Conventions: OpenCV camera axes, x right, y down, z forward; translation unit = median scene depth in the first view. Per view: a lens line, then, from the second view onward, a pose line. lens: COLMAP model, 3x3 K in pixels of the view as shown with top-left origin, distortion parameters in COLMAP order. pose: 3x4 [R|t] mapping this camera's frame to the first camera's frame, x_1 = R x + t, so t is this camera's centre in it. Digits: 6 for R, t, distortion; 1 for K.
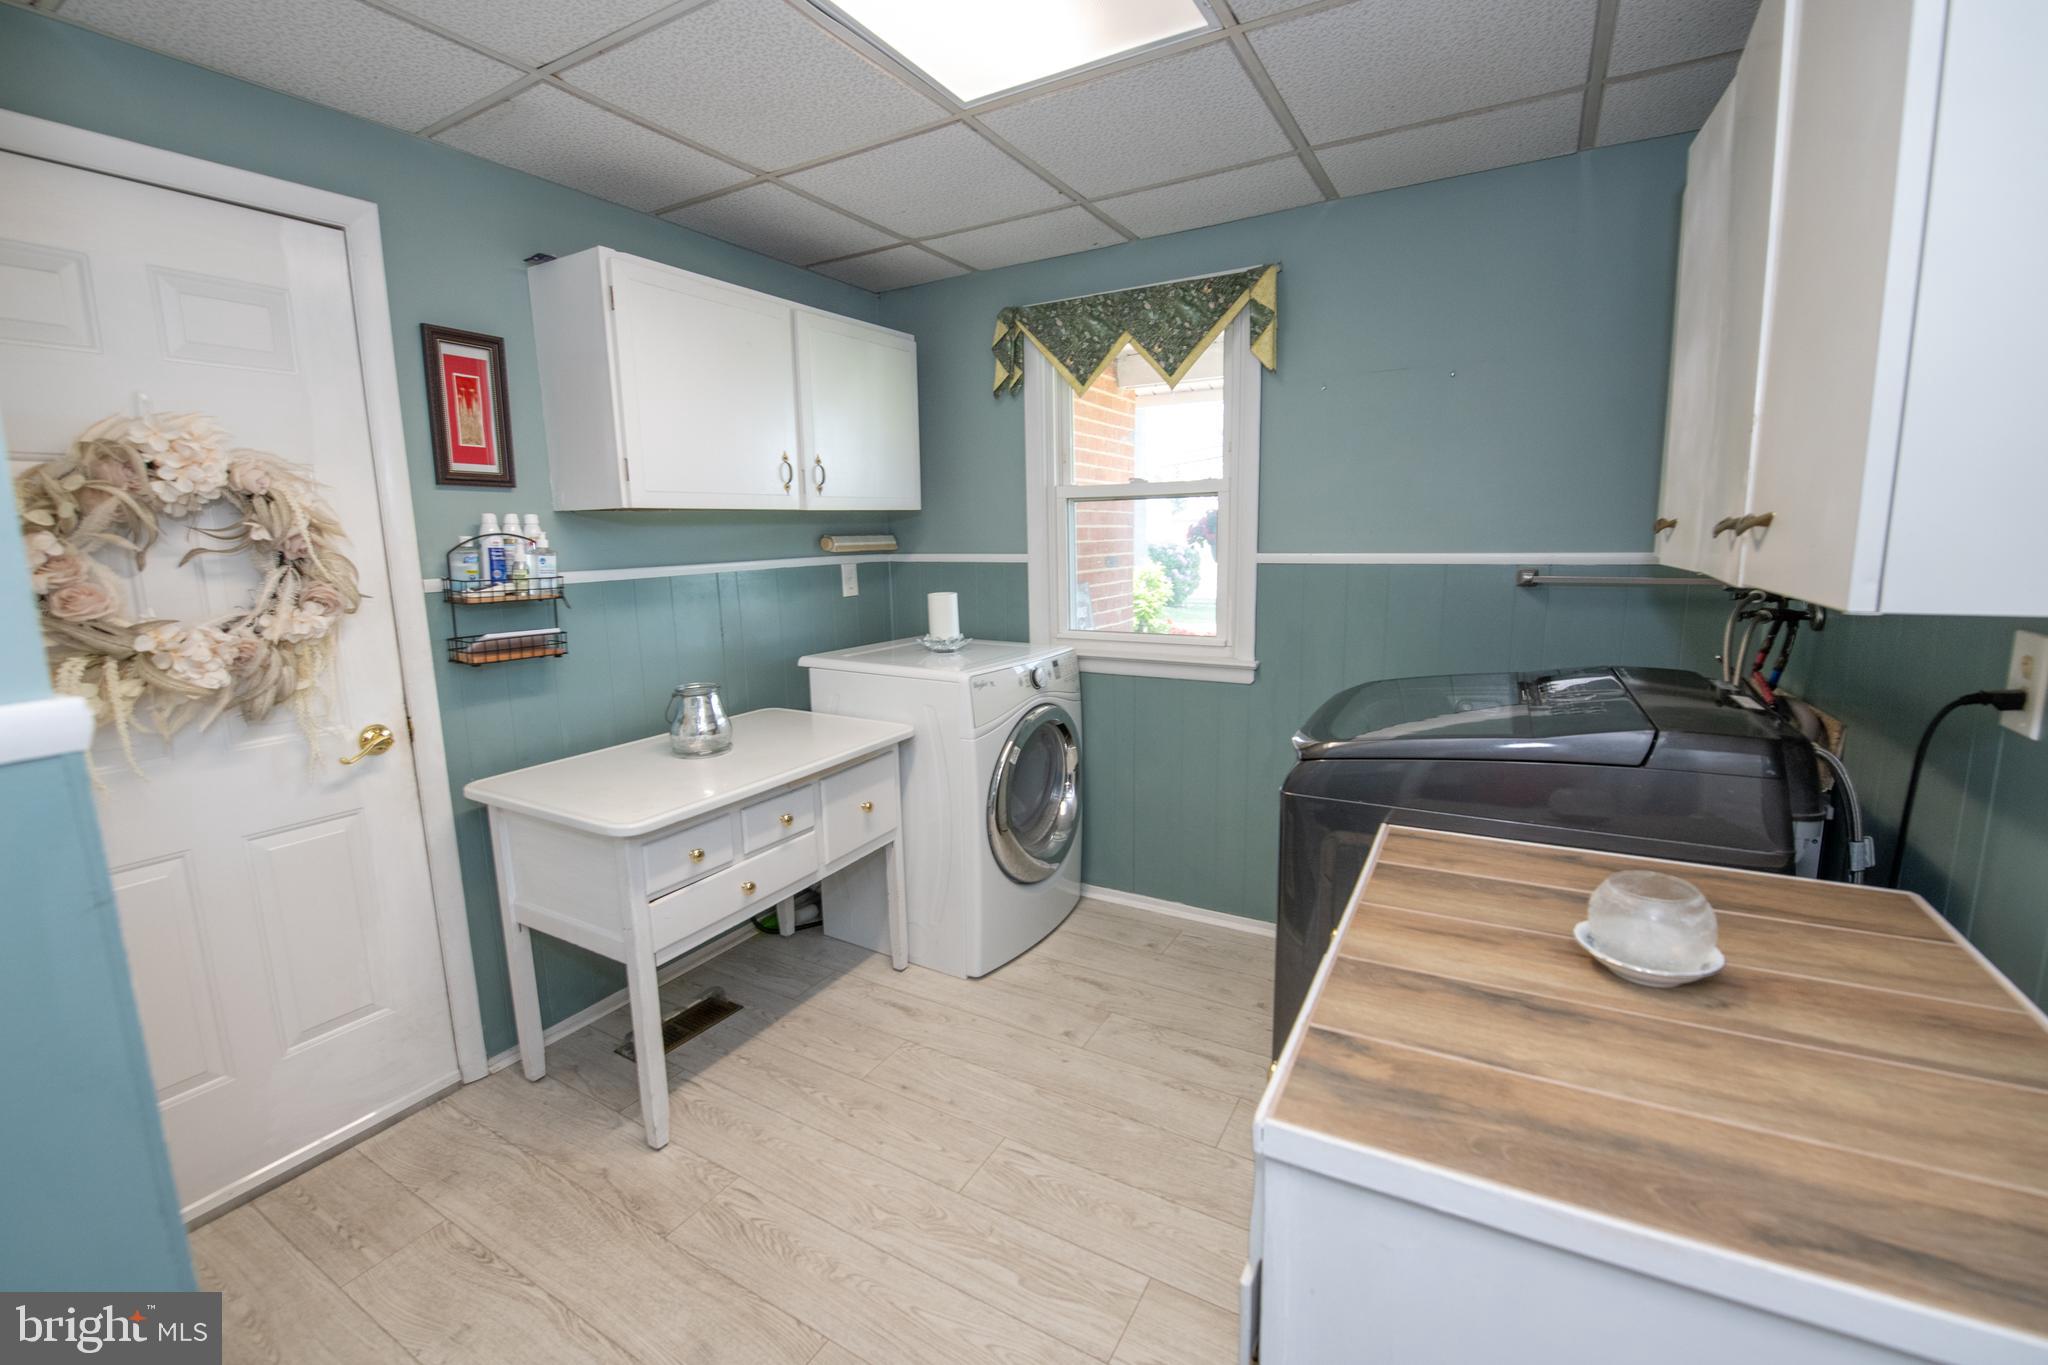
lens RADIAL K [[881.4, 0, 1012.2], [0, 881.4, 678.7], [0, 0, 1]] dist [-0.003940, -0.000604]
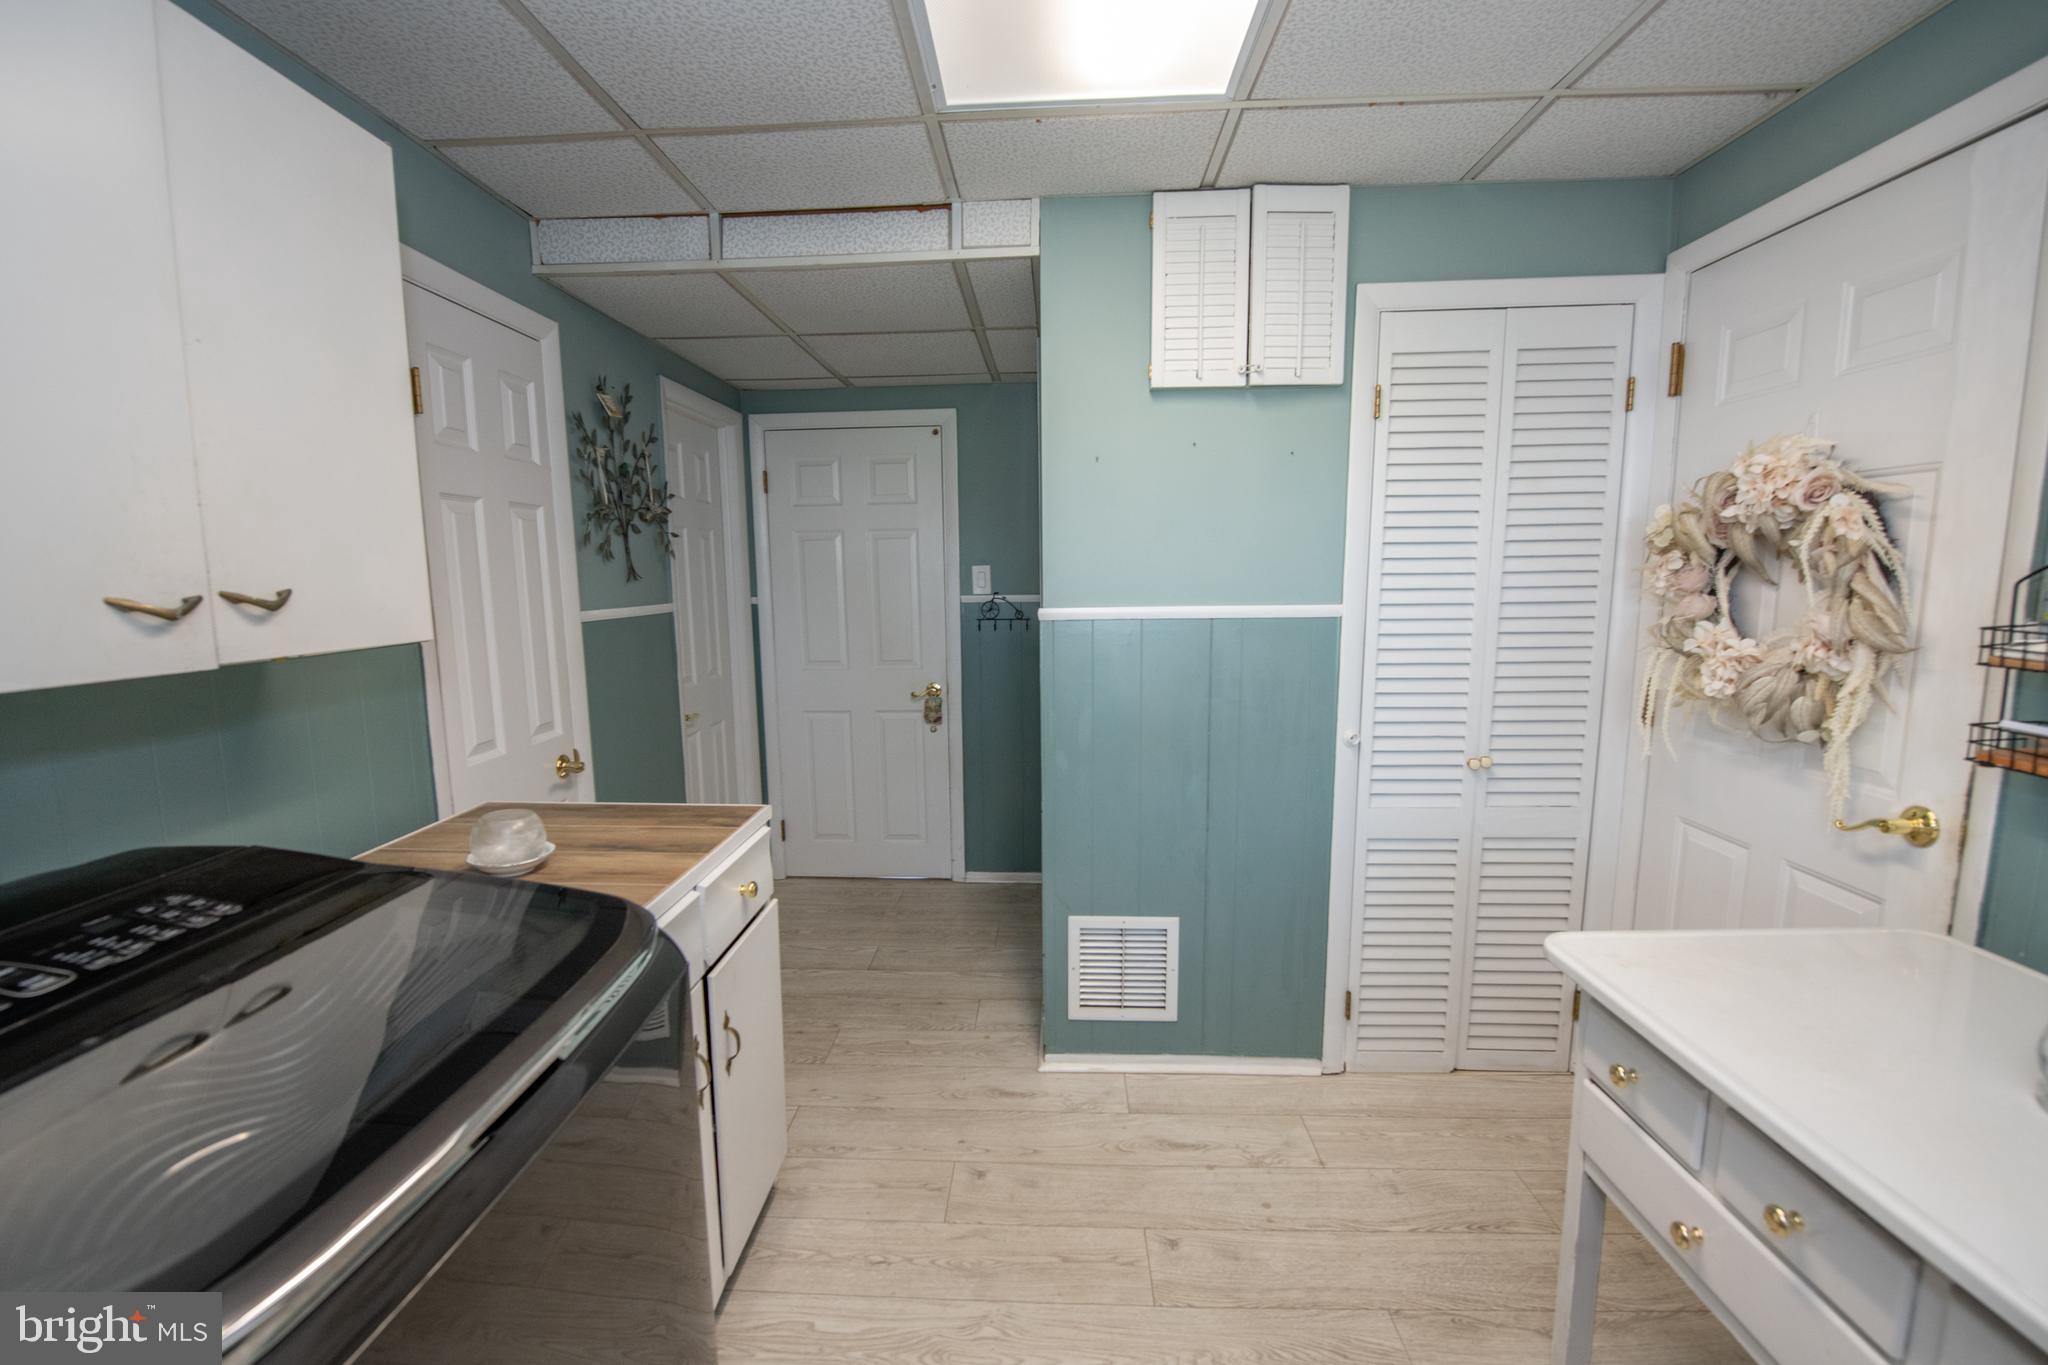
lens RADIAL K [[881.4, 0, 1016.8], [0, 881.4, 687.1], [0, 0, 1]] dist [-0.003940, -0.000604]
pose [[-0.889295, 0.092177, -0.447948, 0.537130], [-0.041698, 0.959055, 0.280134, -0.425679], [0.455429, 0.267800, -0.849039, 2.430611]]
